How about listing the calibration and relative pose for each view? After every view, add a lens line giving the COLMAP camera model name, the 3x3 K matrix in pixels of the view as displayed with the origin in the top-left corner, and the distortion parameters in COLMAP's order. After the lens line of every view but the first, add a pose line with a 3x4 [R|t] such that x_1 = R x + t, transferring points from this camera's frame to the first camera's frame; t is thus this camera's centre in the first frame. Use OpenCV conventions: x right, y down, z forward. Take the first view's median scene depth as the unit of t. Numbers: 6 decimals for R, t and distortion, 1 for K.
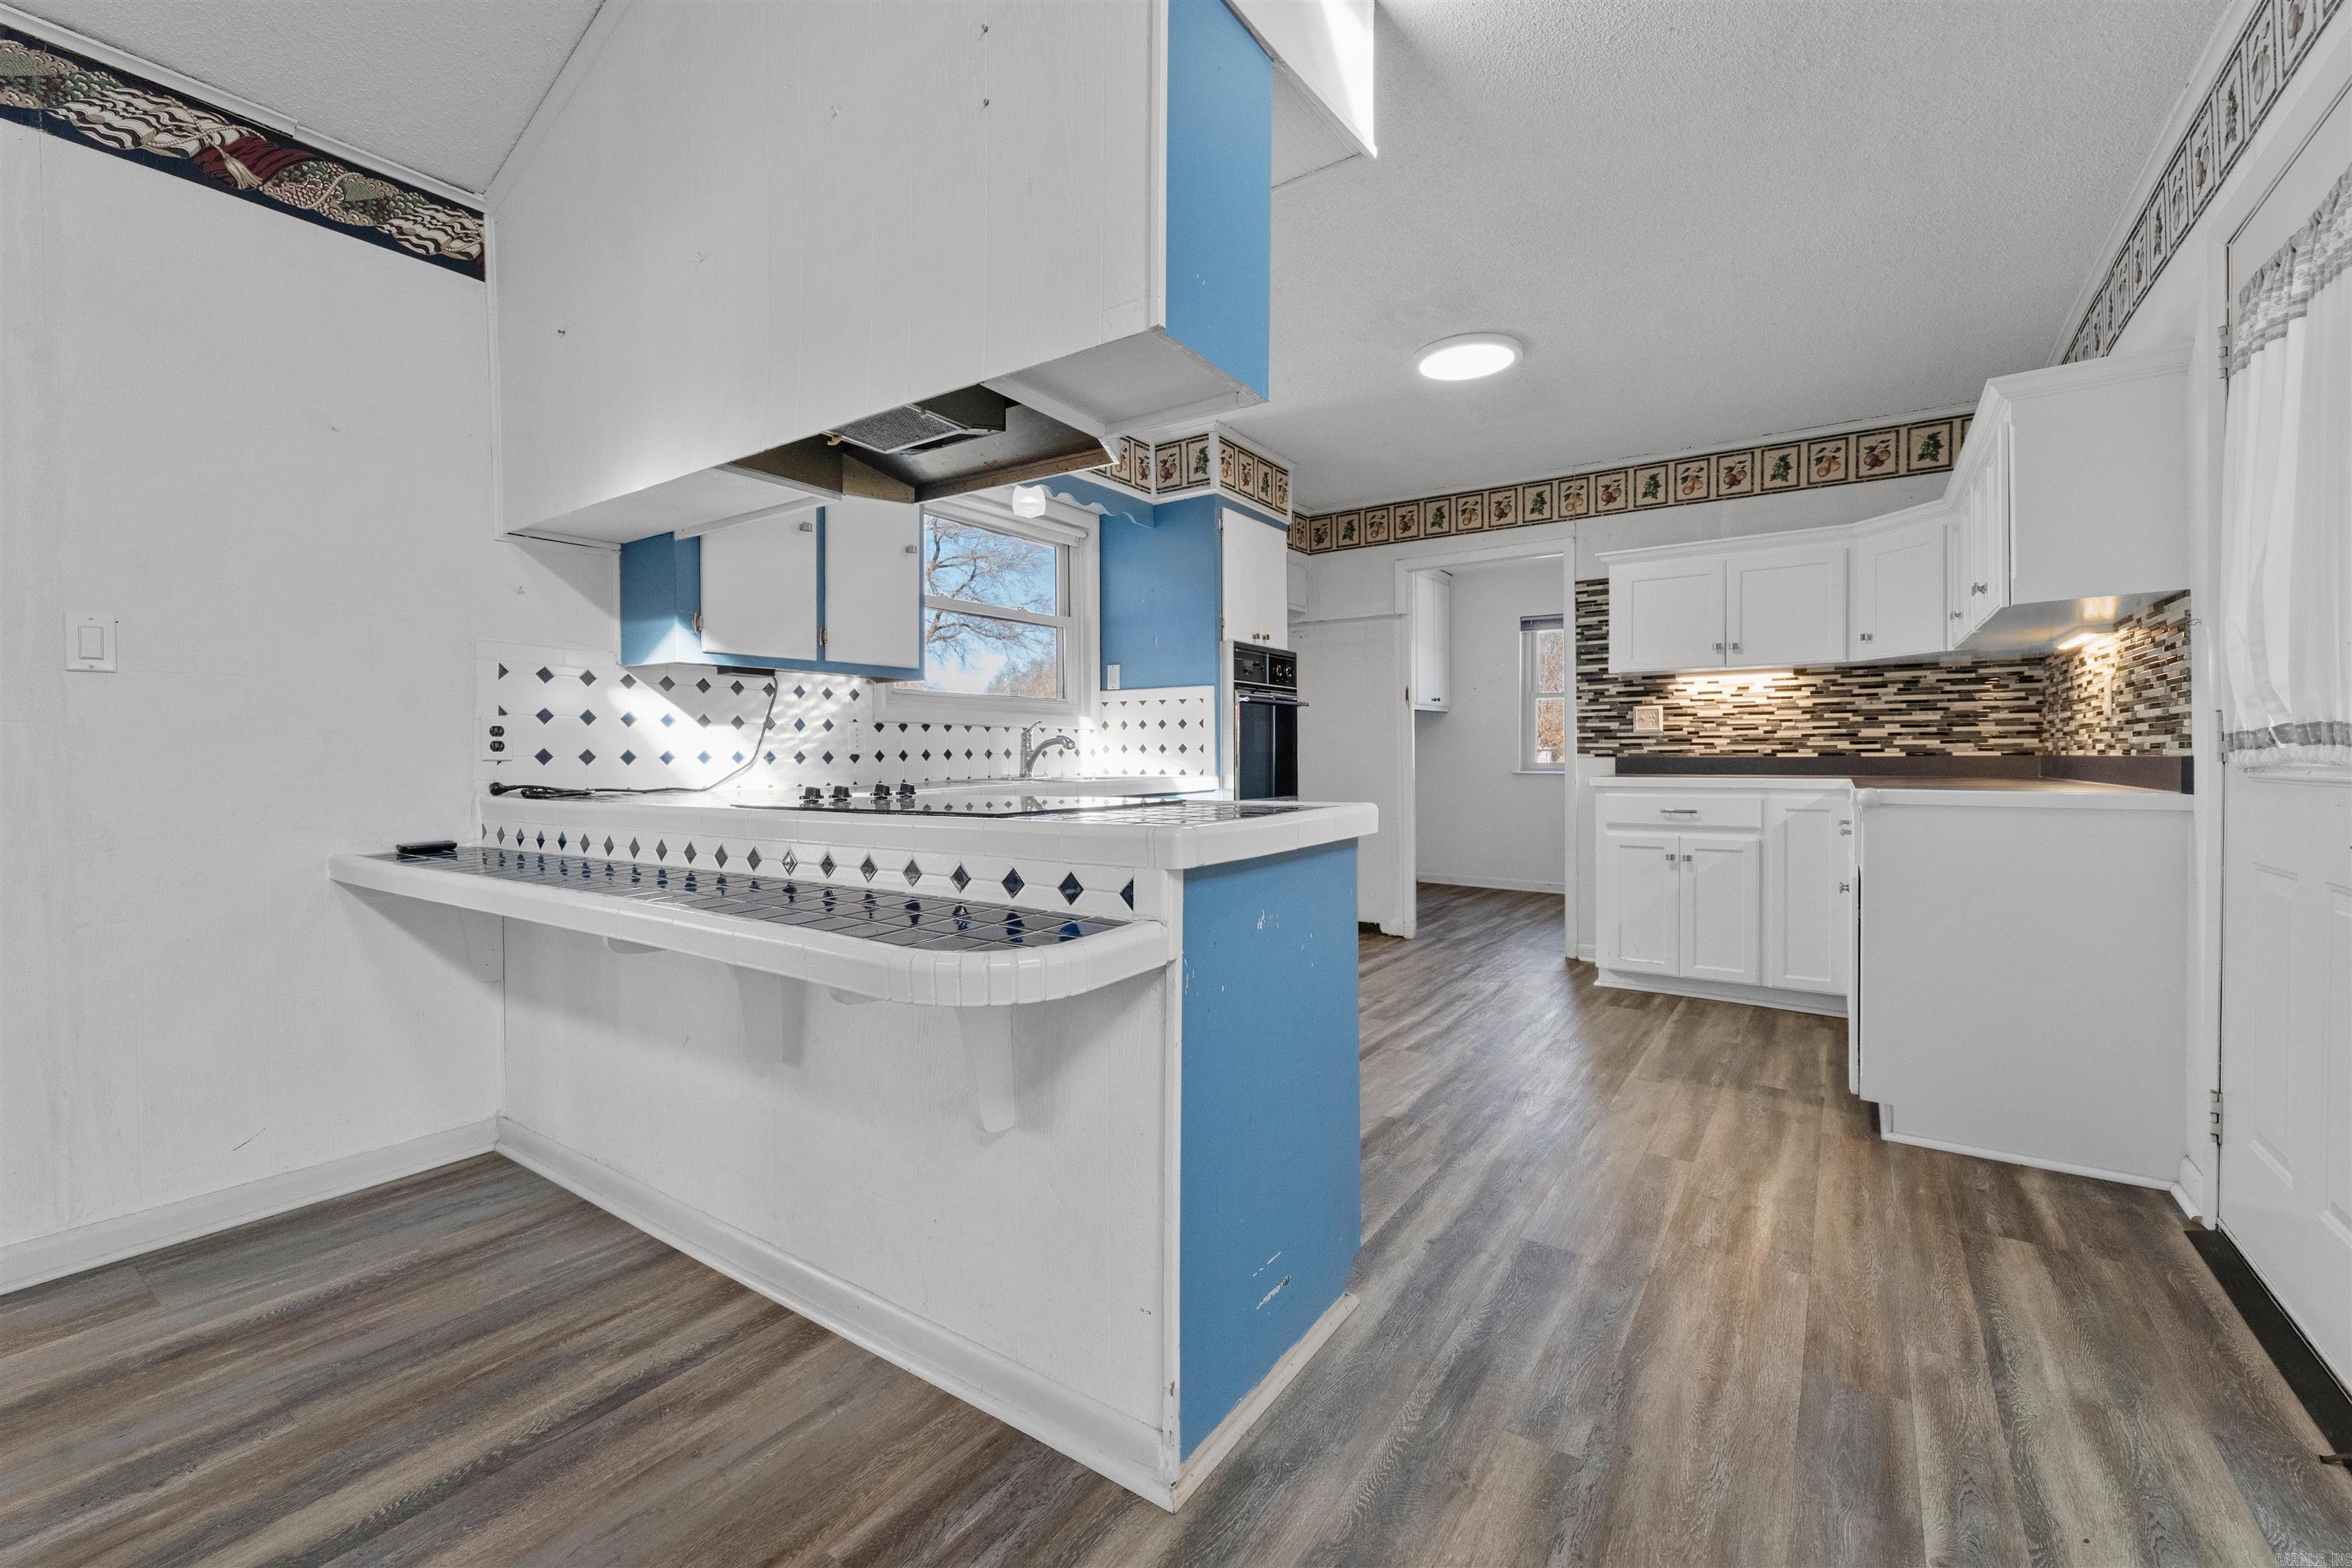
lens RADIAL K [[979.5, 0, 1168.7], [0, 979.5, 758.4], [0, 0, 1]] dist [0.002727, 0.000019]
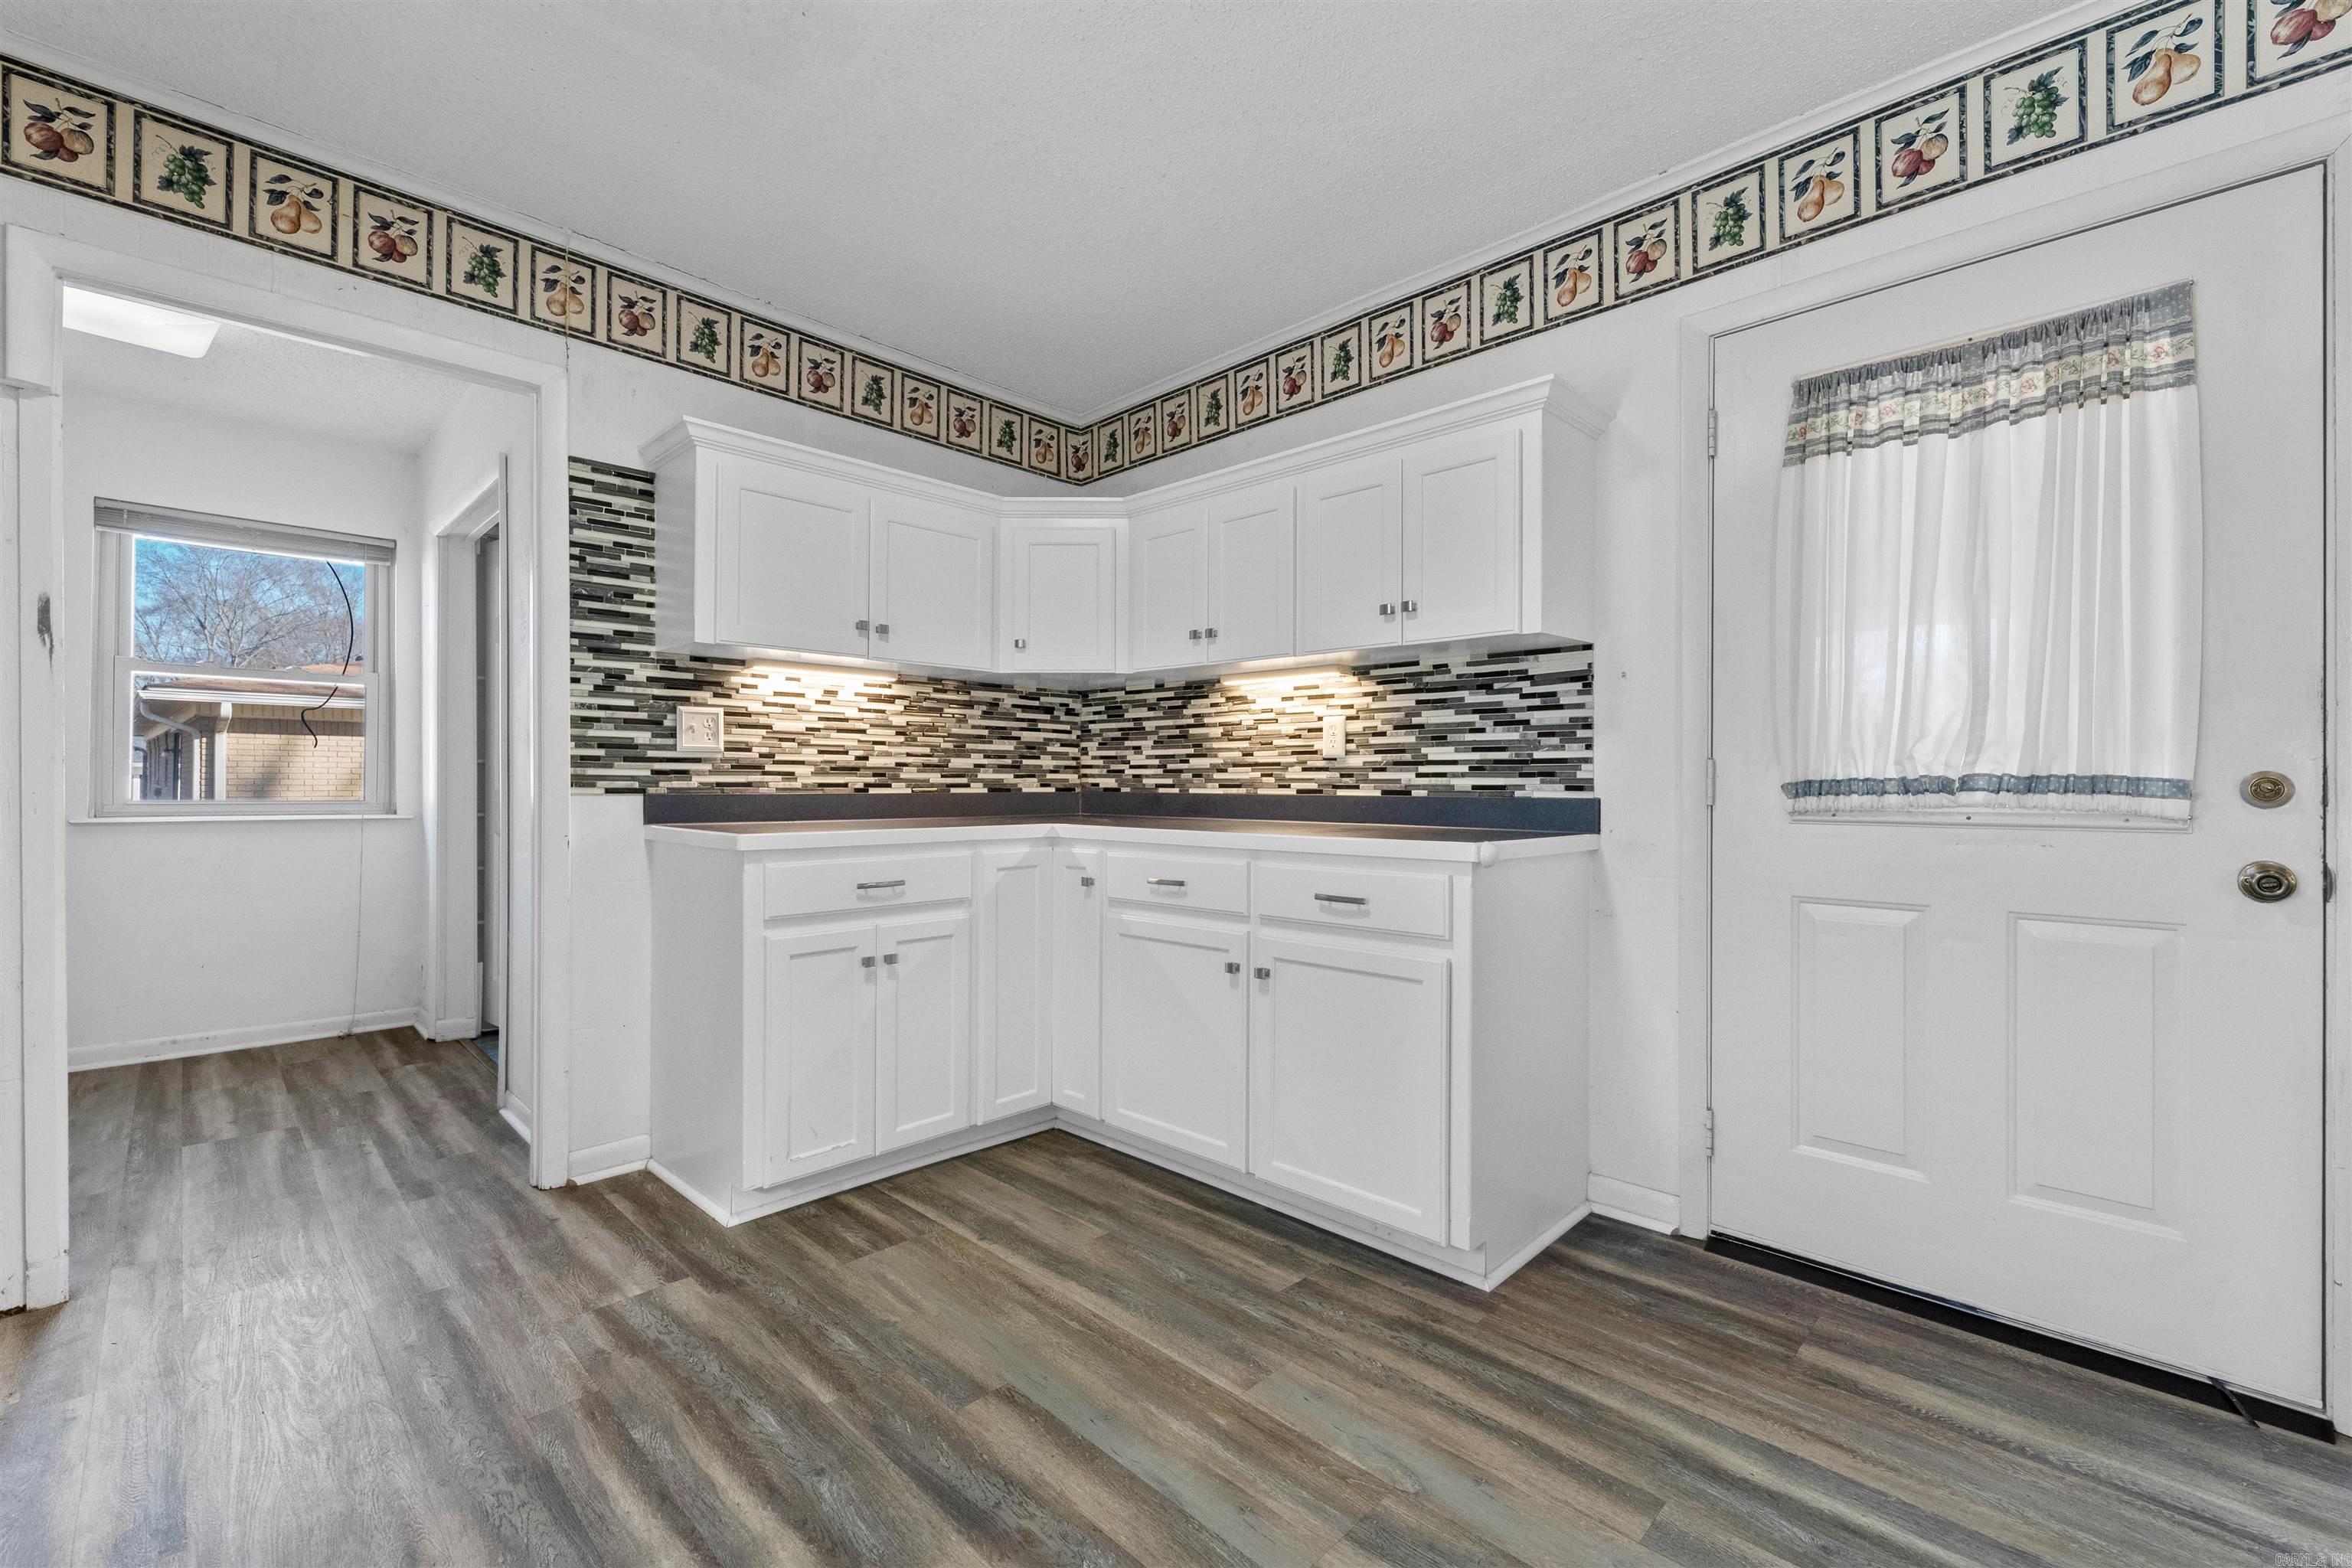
lens RADIAL K [[989.8, 0, 1176.0], [0, 989.8, 784.0], [0, 0, 1]] dist [0.002026, 0.000236]
pose [[0.164851, 0.004555, 0.986308, -0.058138], [-0.003526, 0.999986, -0.004028, -0.006812], [-0.986312, -0.002813, 0.164864, 0.715845]]
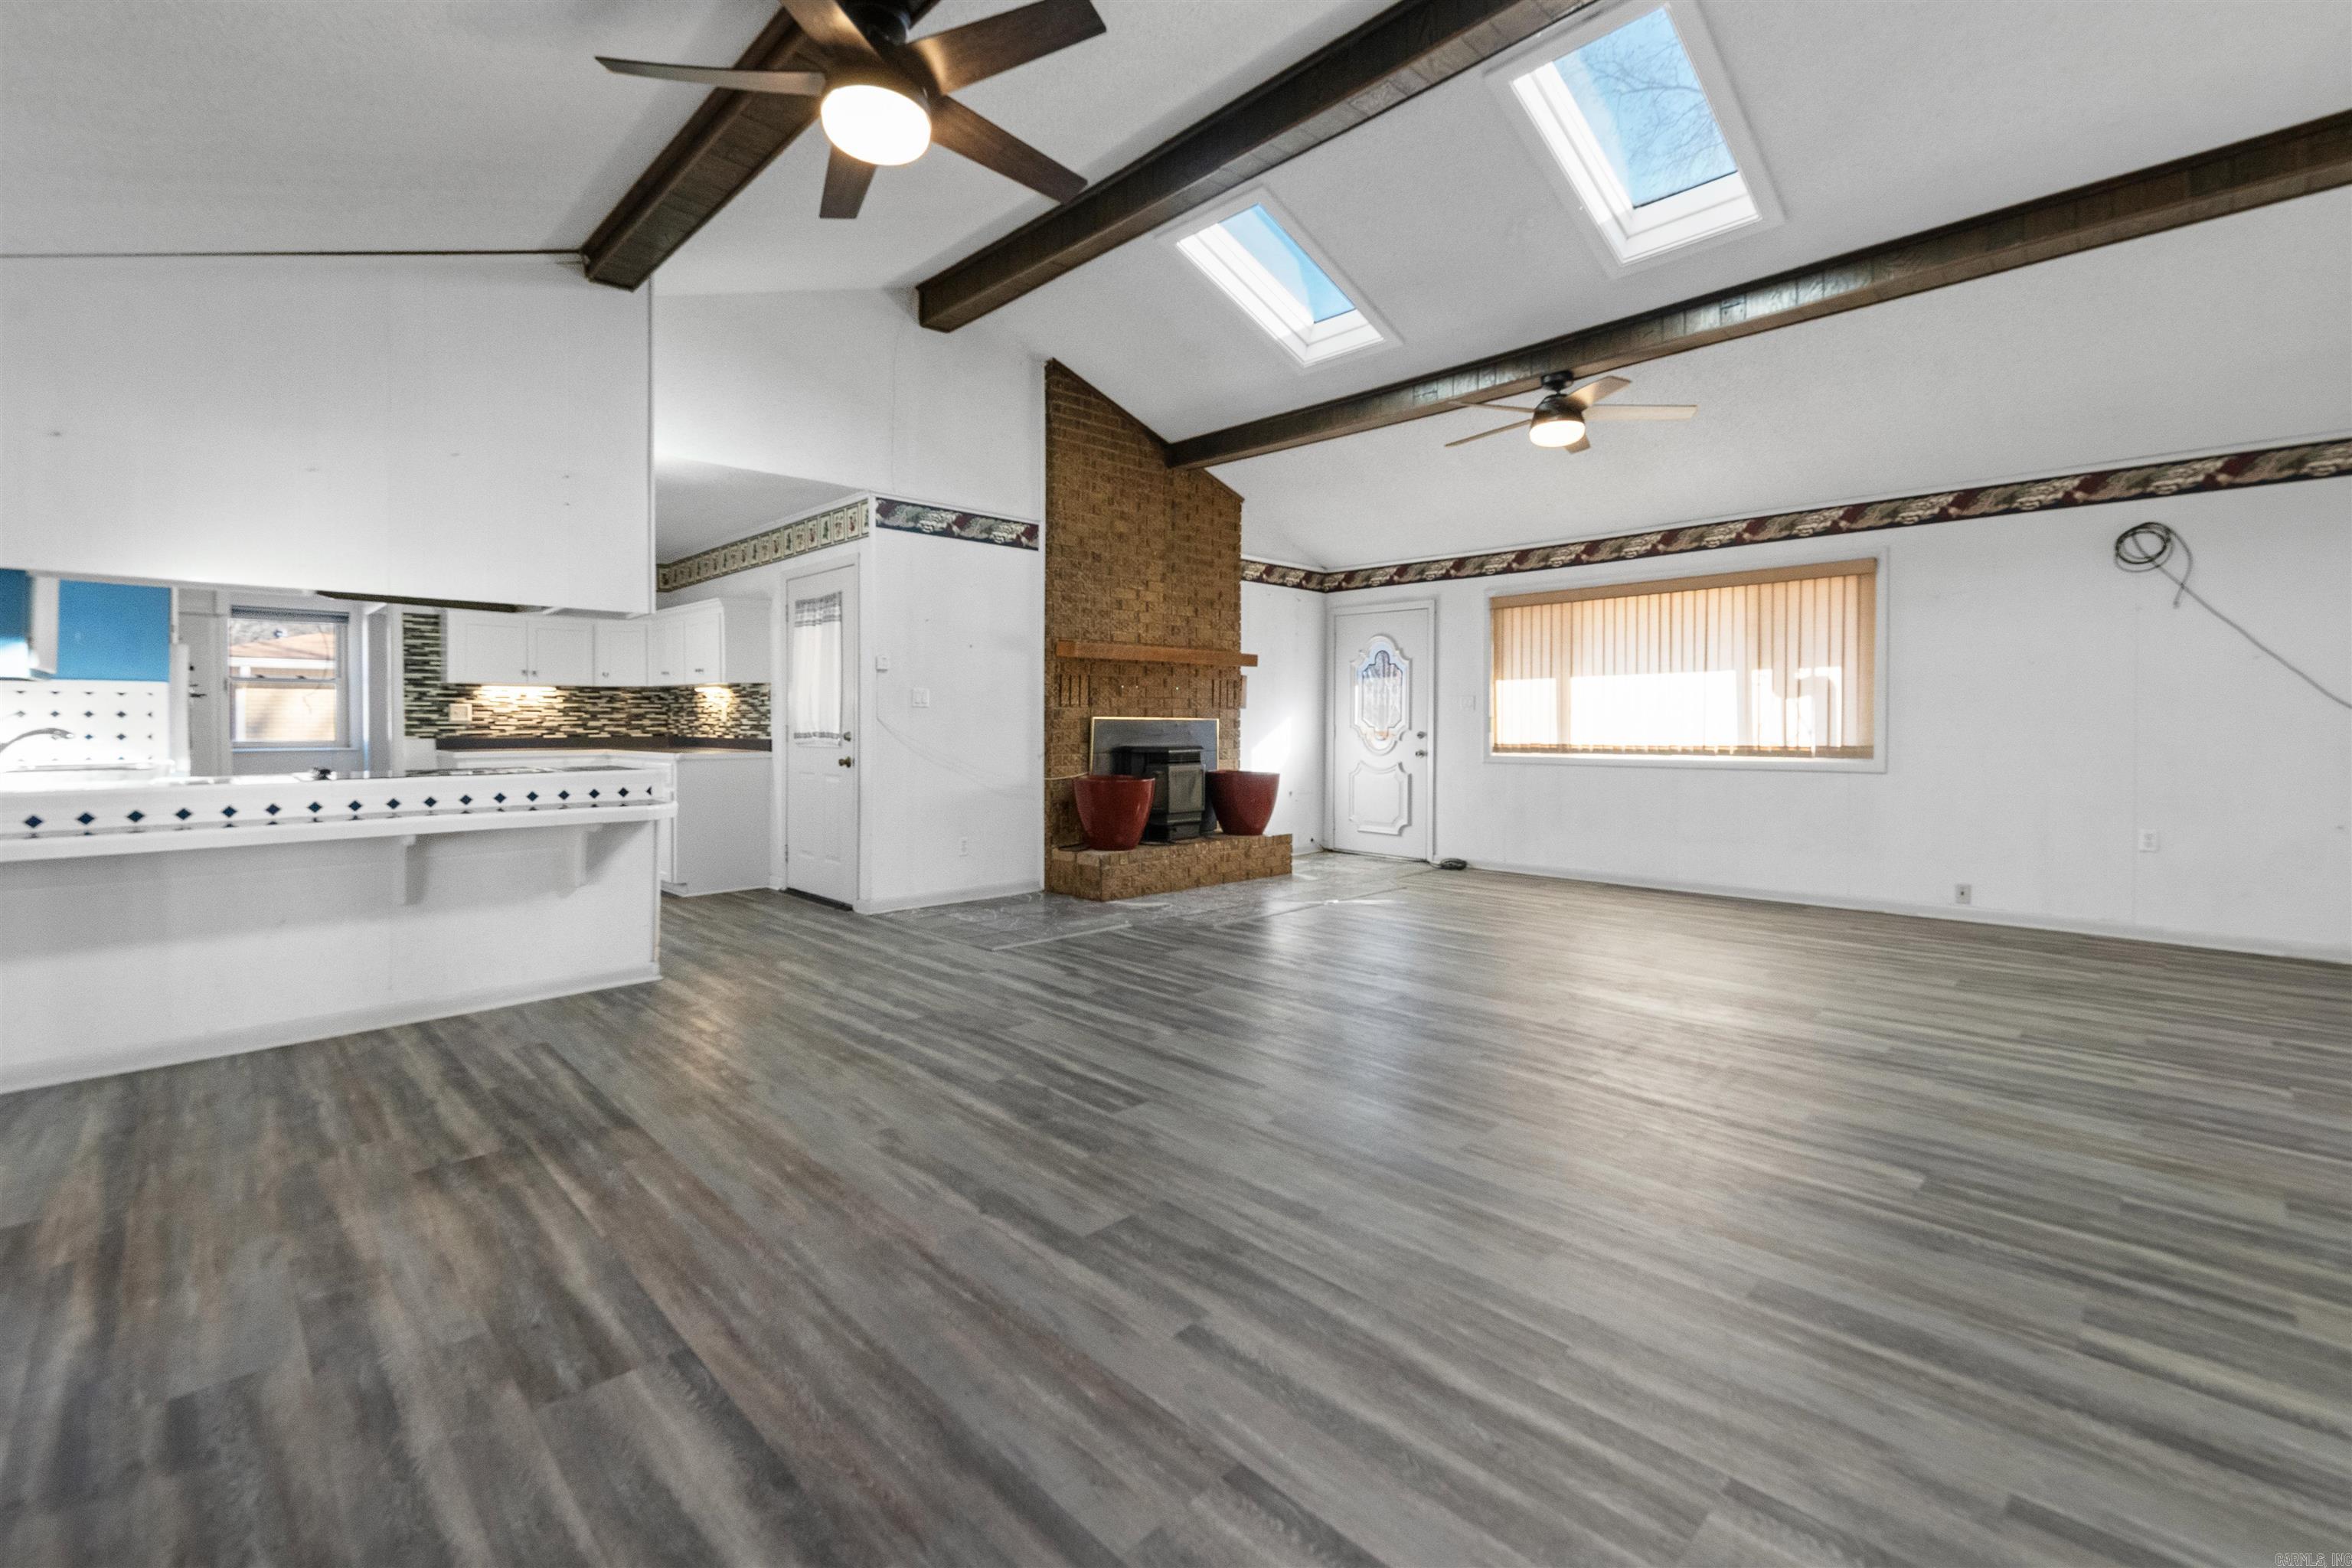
lens RADIAL K [[1006.5, 0, 1165.7], [0, 1006.5, 722.8], [0, 0, 1]] dist [0.003597, 0.000213]
pose [[0.190036, 0.001914, 0.981775, -0.949593], [-0.000864, 0.999998, -0.001782, -0.026570], [-0.981777, -0.000510, 0.190038, -0.410037]]
